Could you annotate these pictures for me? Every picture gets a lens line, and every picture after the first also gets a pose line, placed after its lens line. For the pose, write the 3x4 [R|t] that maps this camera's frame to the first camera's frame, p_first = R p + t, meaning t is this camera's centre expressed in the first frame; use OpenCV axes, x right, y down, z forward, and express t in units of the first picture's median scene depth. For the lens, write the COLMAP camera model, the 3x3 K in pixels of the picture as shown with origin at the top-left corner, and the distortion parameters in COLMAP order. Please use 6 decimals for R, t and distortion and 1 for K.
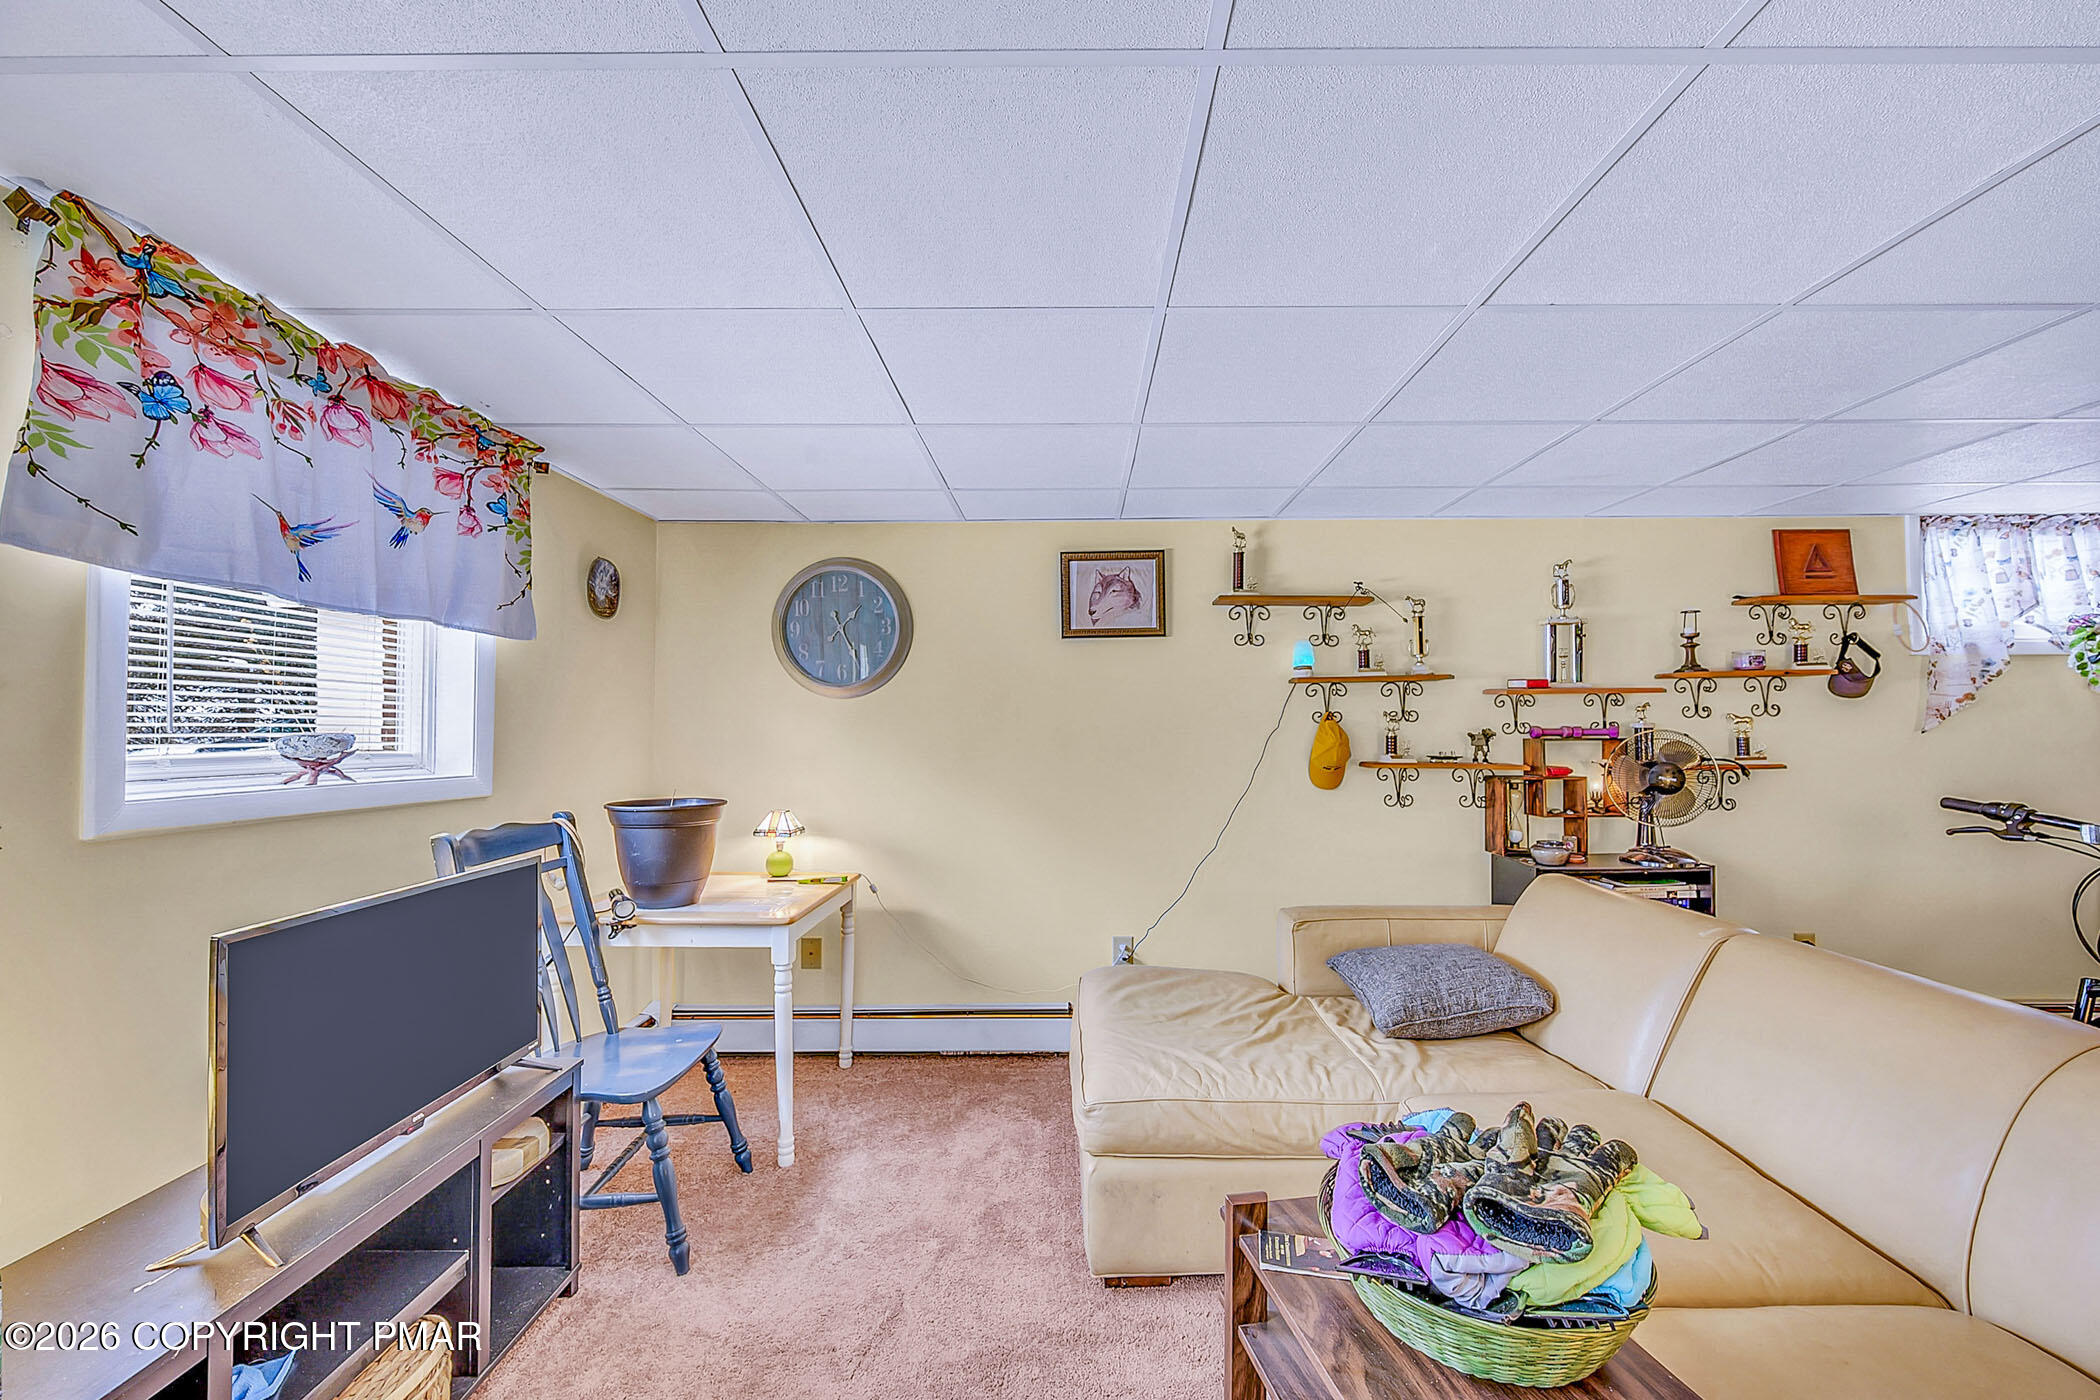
lens RADIAL K [[836.7, 0, 1058.6], [0, 836.7, 724.6], [0, 0, 1]] dist [-0.000421, 0.000003]
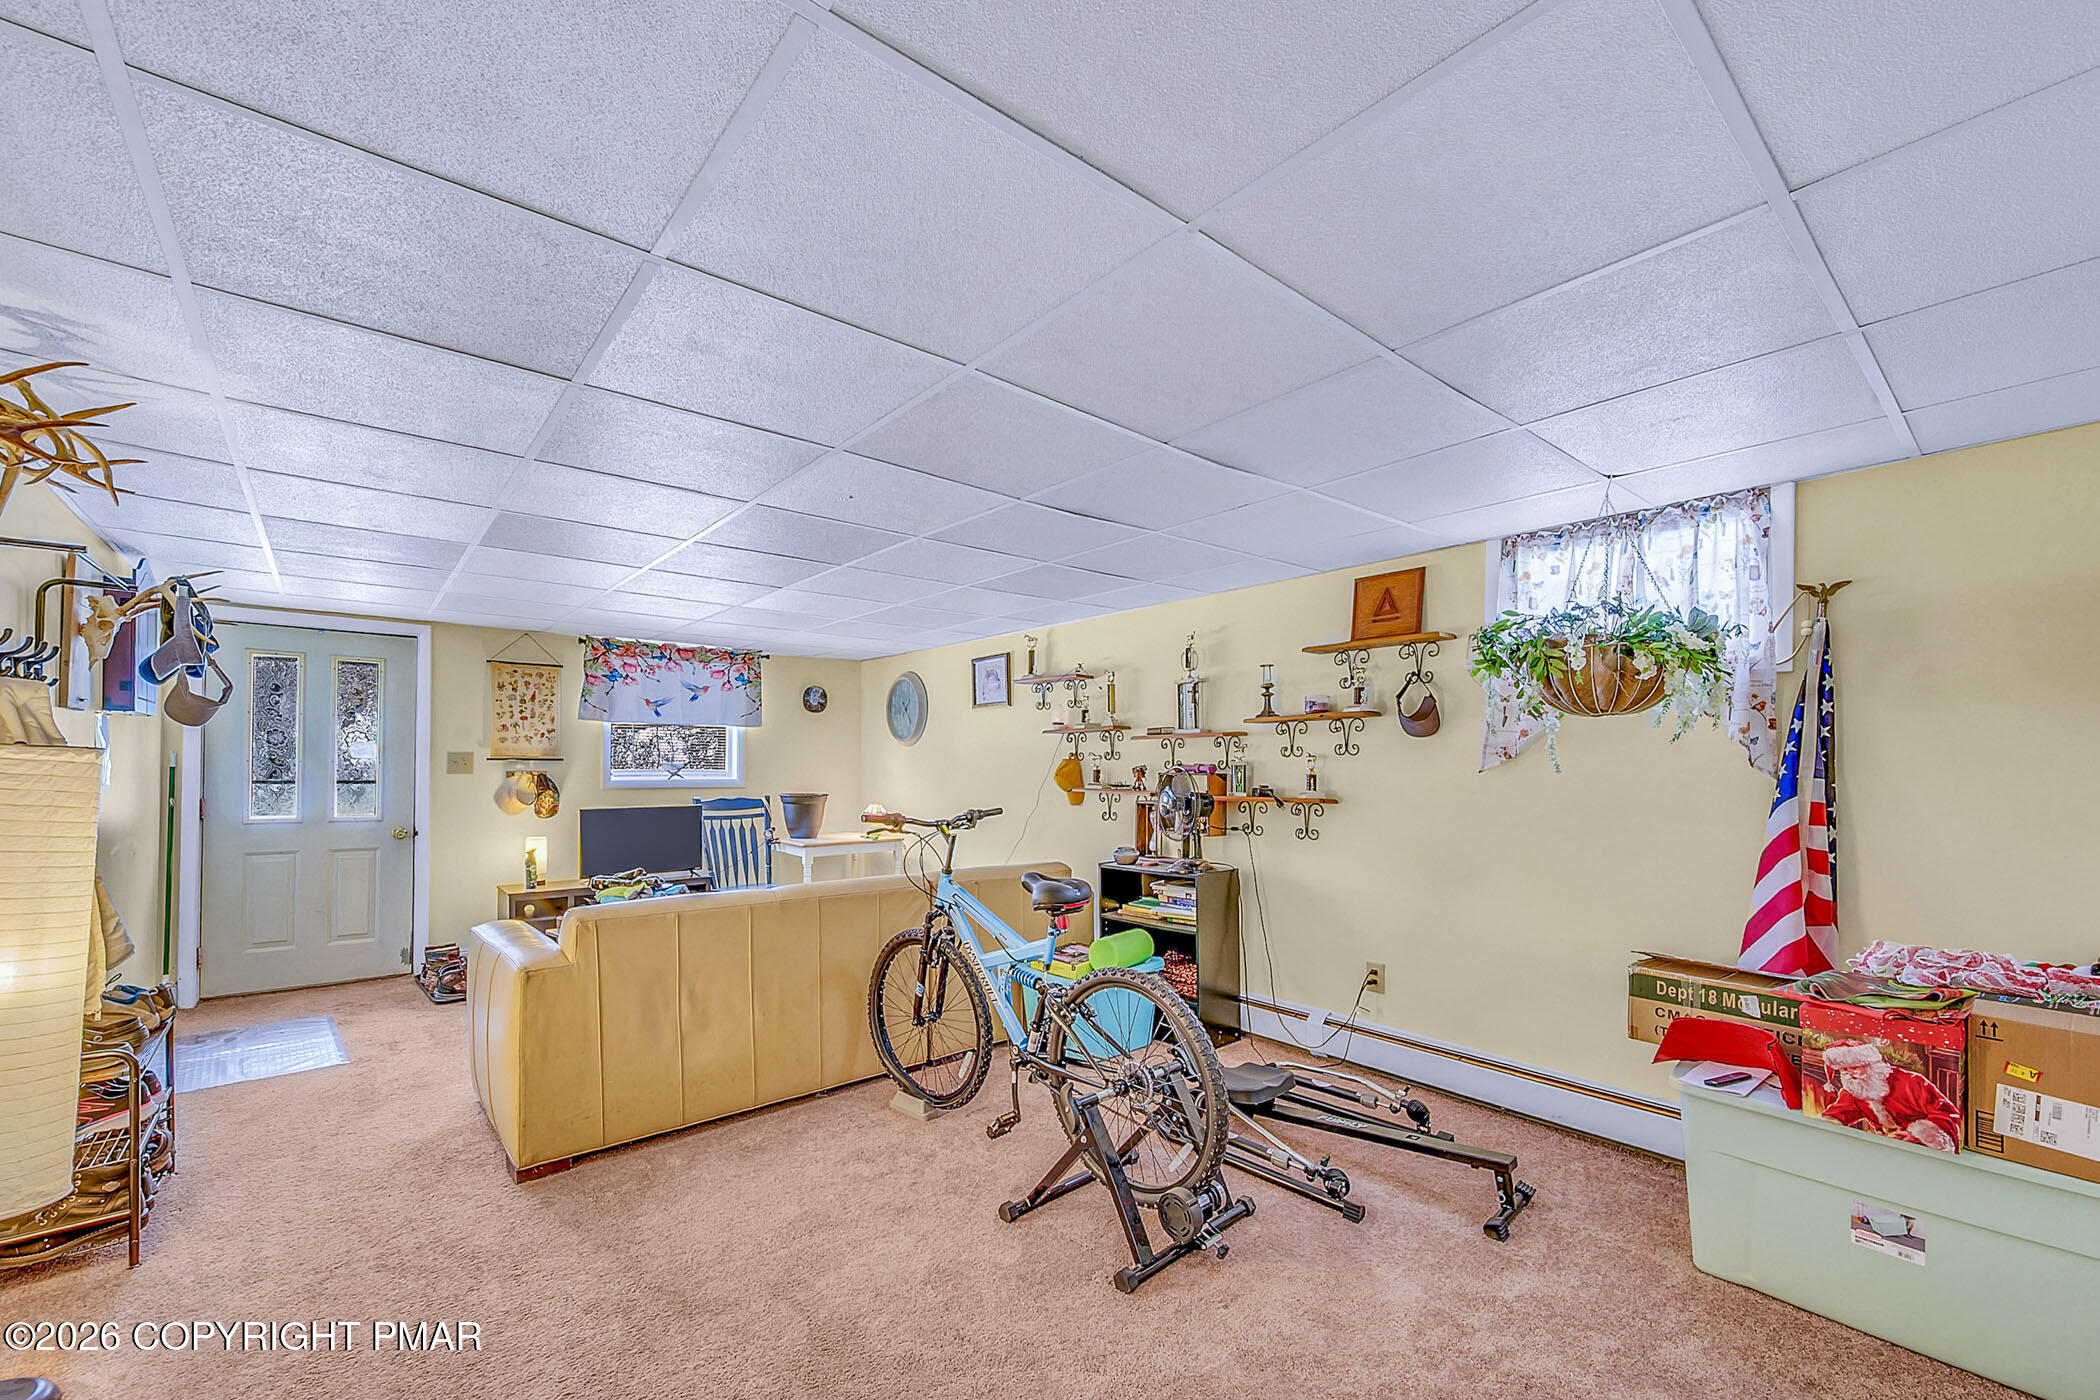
lens RADIAL K [[852.6, 0, 1049.5], [0, 852.6, 765.7], [0, 0, 1]] dist [-0.000262, -0.000050]
pose [[0.642873, 0.008081, -0.765930, 1.450612], [0.000377, 0.999941, 0.010867, -0.008917], [0.765972, -0.007275, 0.642832, 0.007698]]
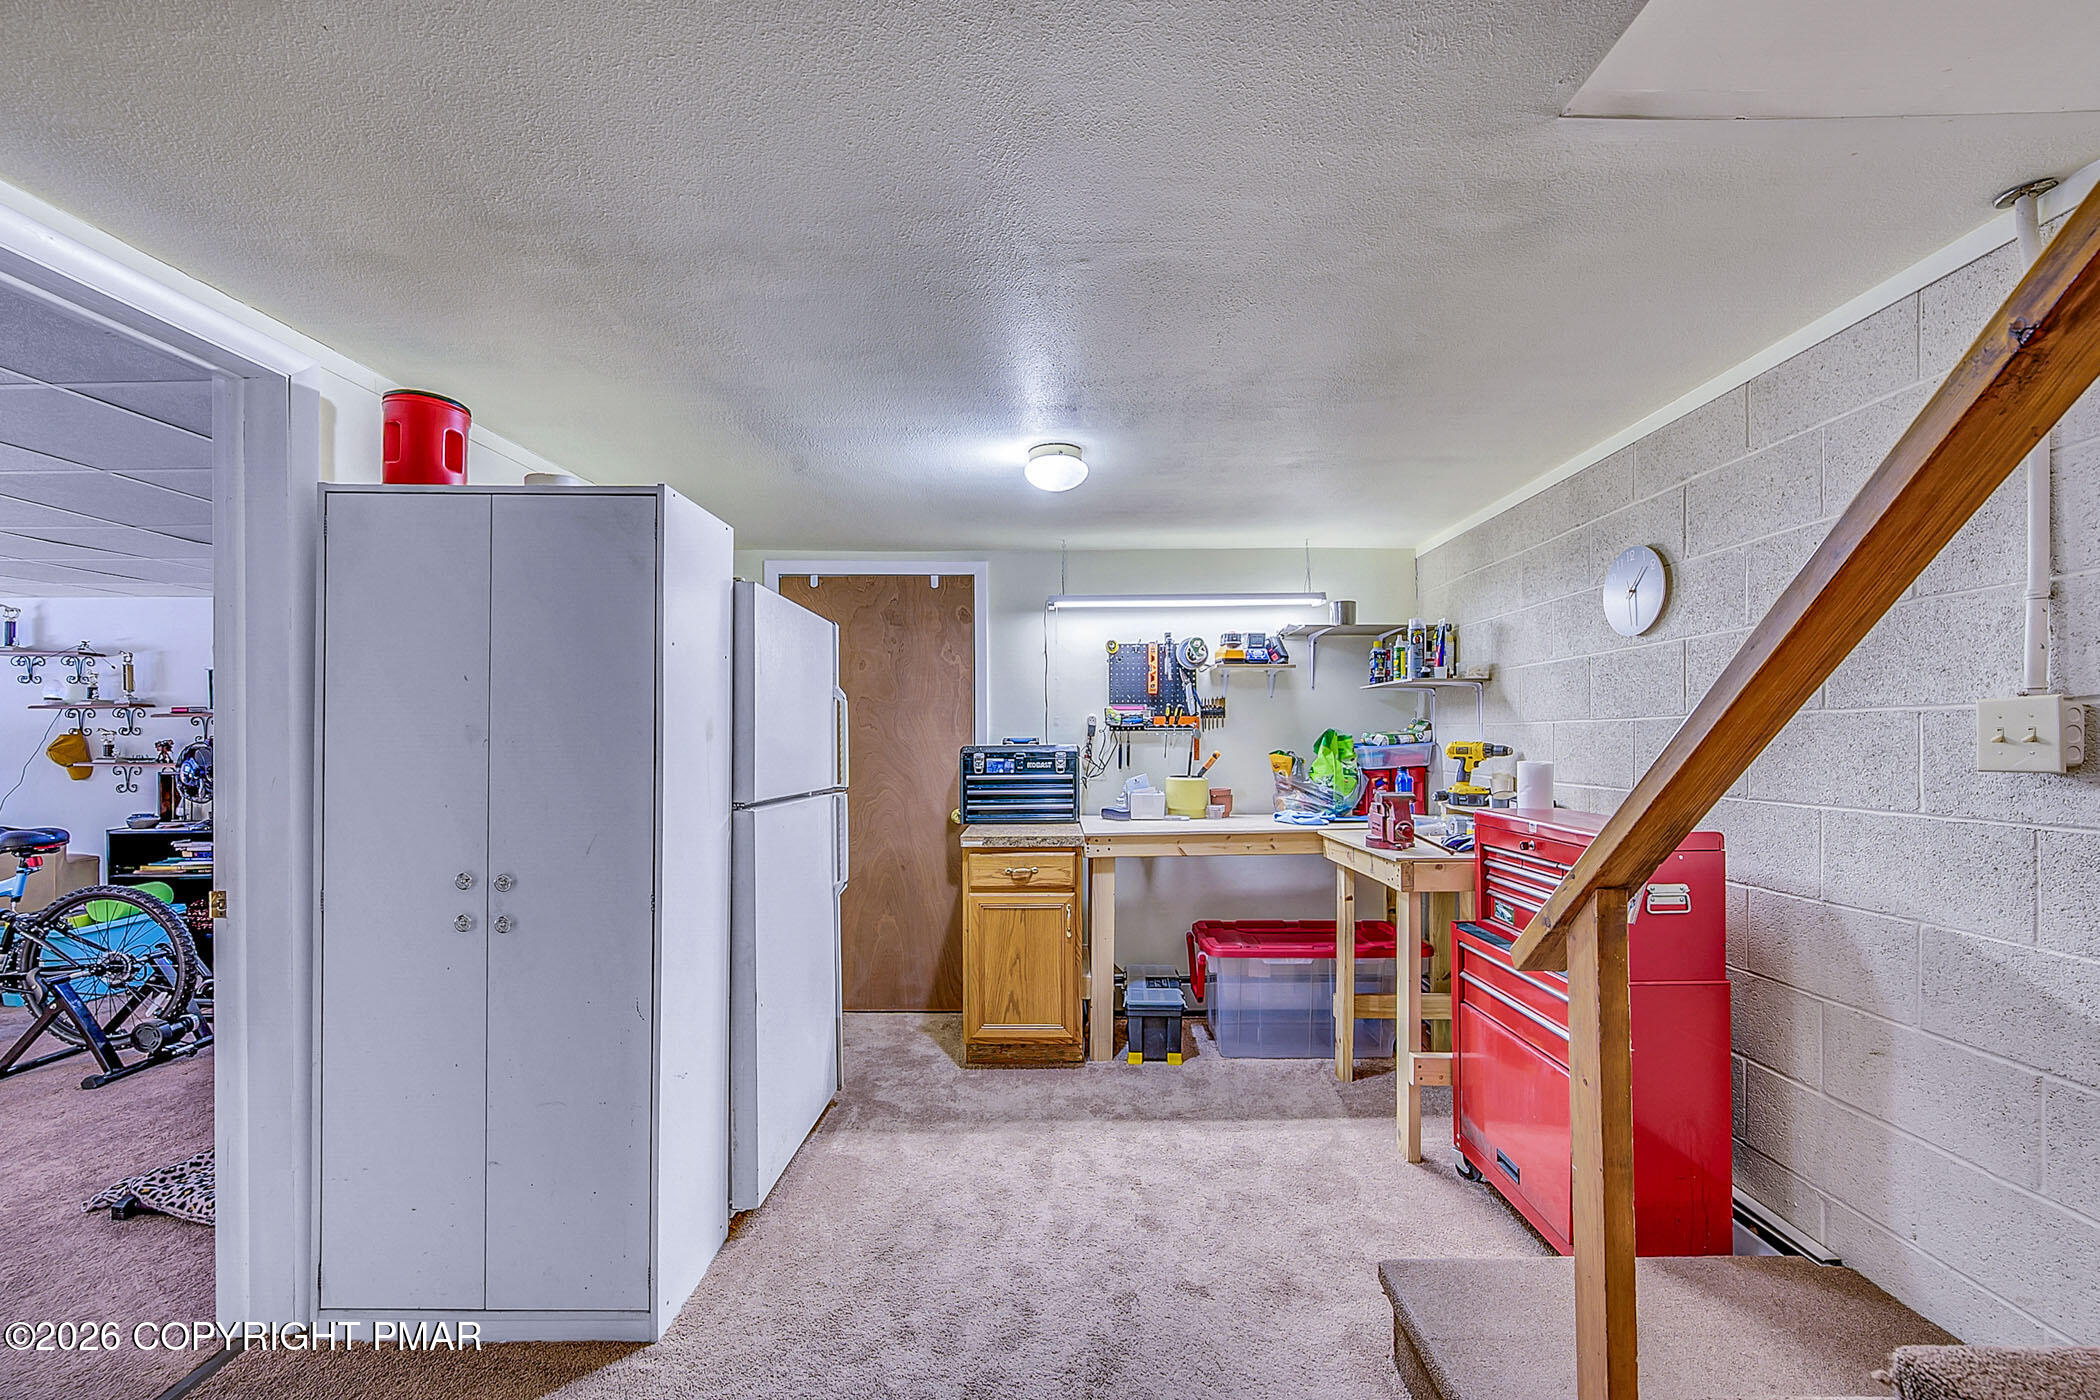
lens RADIAL K [[834.7, 0, 1052.2], [0, 834.7, 744.7], [0, 0, 1]] dist [-0.001231, -0.000115]
pose [[0.999879, 0.002502, -0.015386, 2.093218], [-0.002306, 0.999916, 0.012716, -0.009247], [0.015416, -0.012679, 0.999801, -0.455734]]
